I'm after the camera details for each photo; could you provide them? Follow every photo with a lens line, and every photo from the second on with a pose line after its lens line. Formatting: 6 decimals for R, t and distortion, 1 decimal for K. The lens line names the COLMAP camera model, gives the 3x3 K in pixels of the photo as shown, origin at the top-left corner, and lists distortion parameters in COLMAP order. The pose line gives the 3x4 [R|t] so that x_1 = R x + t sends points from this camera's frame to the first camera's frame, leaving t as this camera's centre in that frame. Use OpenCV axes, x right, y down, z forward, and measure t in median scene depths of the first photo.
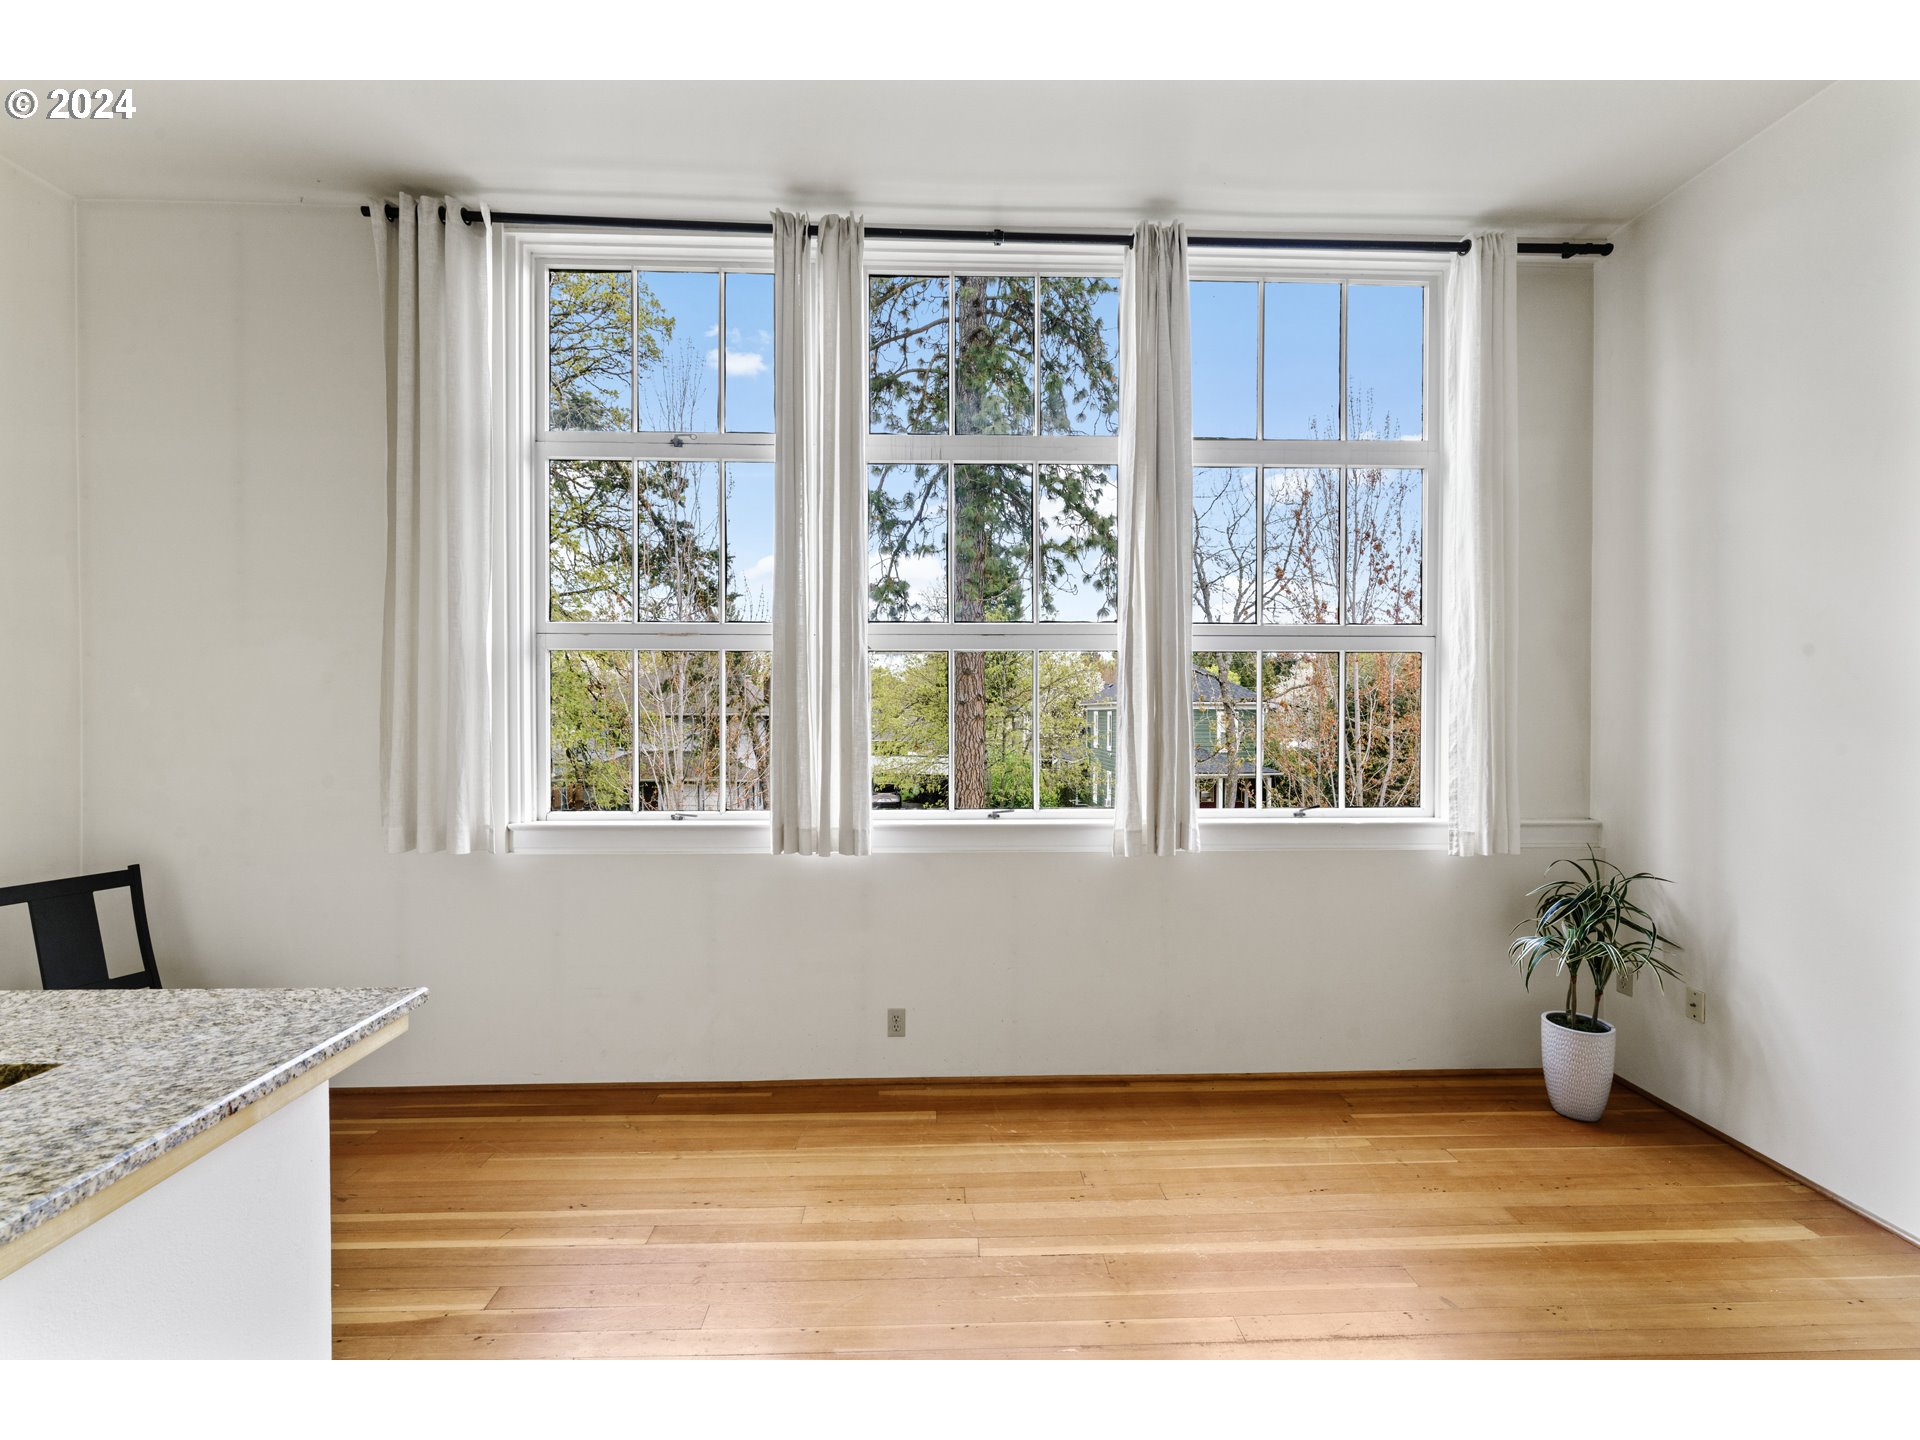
lens RADIAL K [[832.4, 0, 964.5], [0, 832.4, 716.9], [0, 0, 1]] dist [-0.002800, 0.000232]
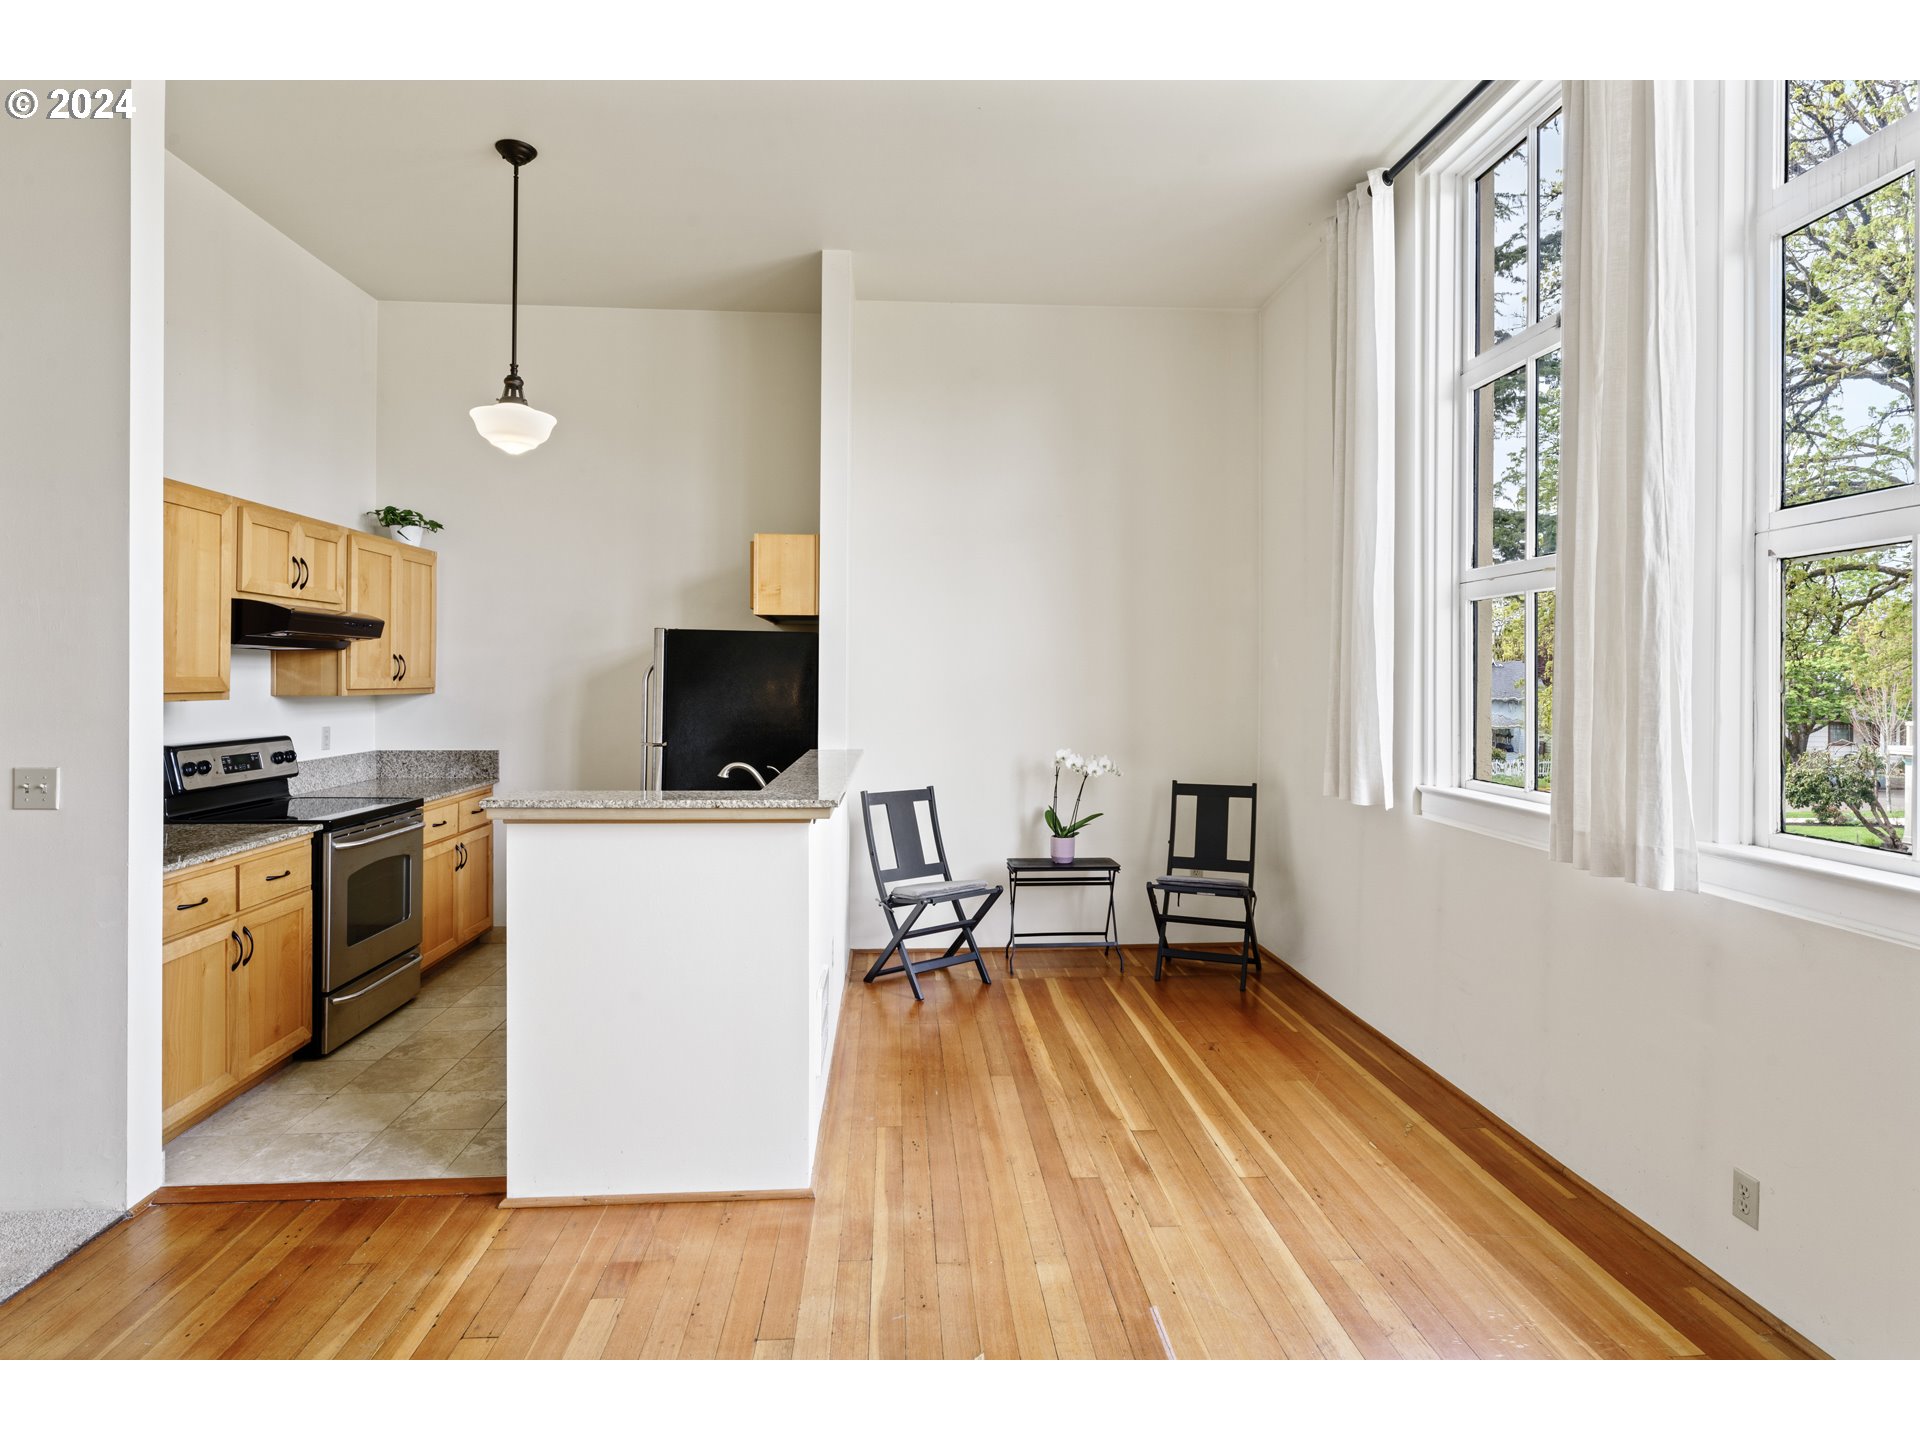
lens RADIAL K [[1017.7, 0, 950.7], [0, 1017.7, 683.8], [0, 0, 1]] dist [-0.004866, 0.003059]
pose [[0.014420, 0.004073, -0.999888, 0.649450], [-0.012422, 0.999915, 0.003894, 0.013732], [0.999819, 0.012364, 0.014469, 0.455965]]
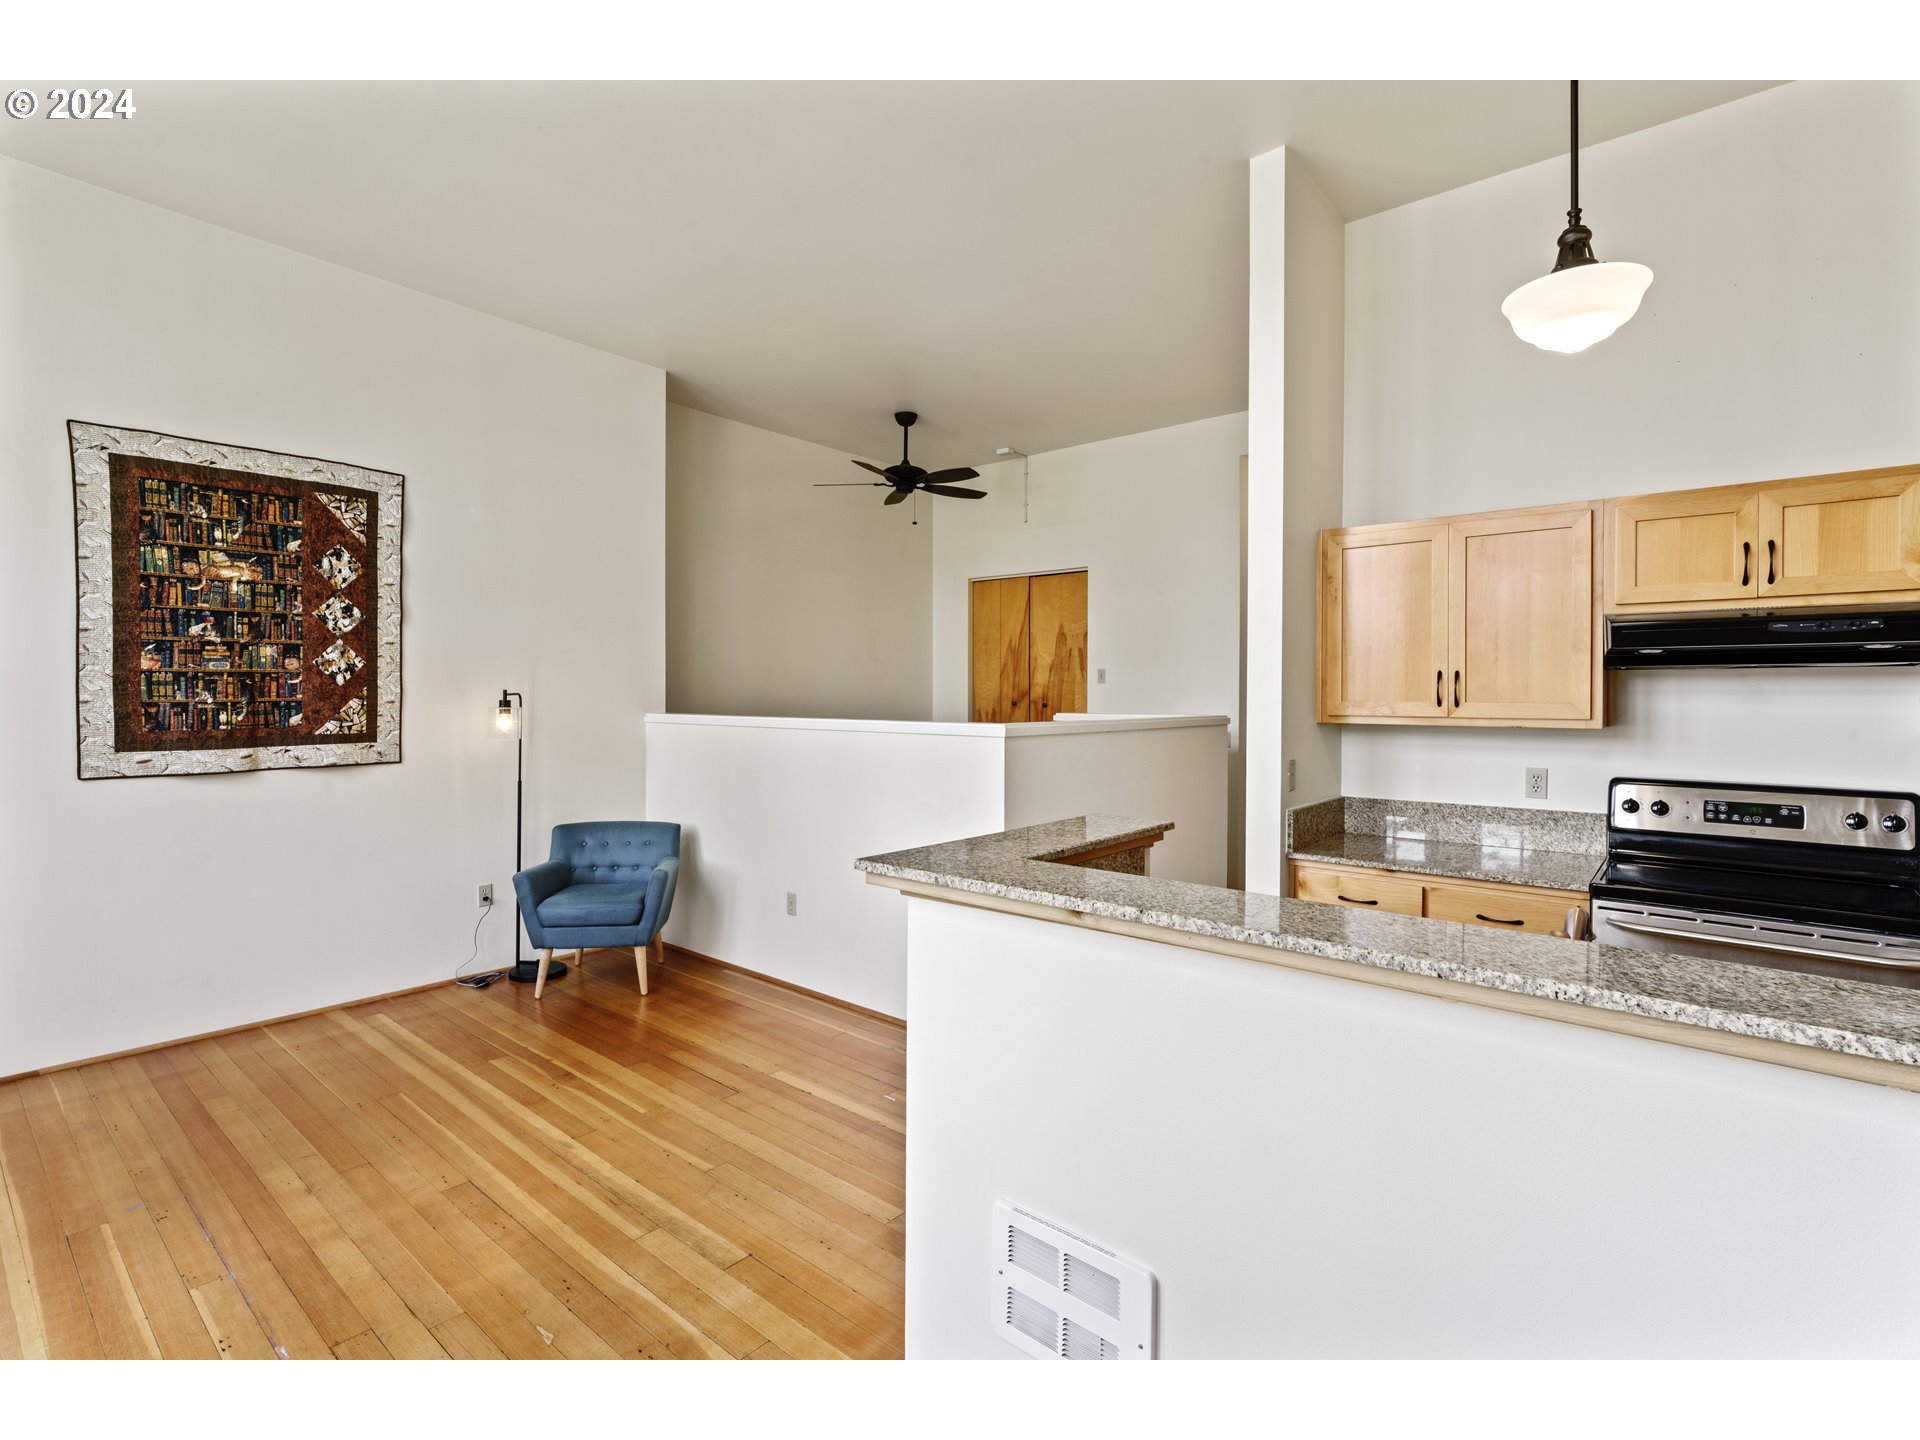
lens RADIAL K [[896.0, 0, 965.4], [0, 896.0, 703.3], [0, 0, 1]] dist [-0.004680, 0.000764]
pose [[-0.745754, -0.010791, 0.666134, -0.697609], [-0.000774, 0.999882, 0.015332, 0.006870], [-0.666221, 0.010918, -0.745674, 0.766920]]
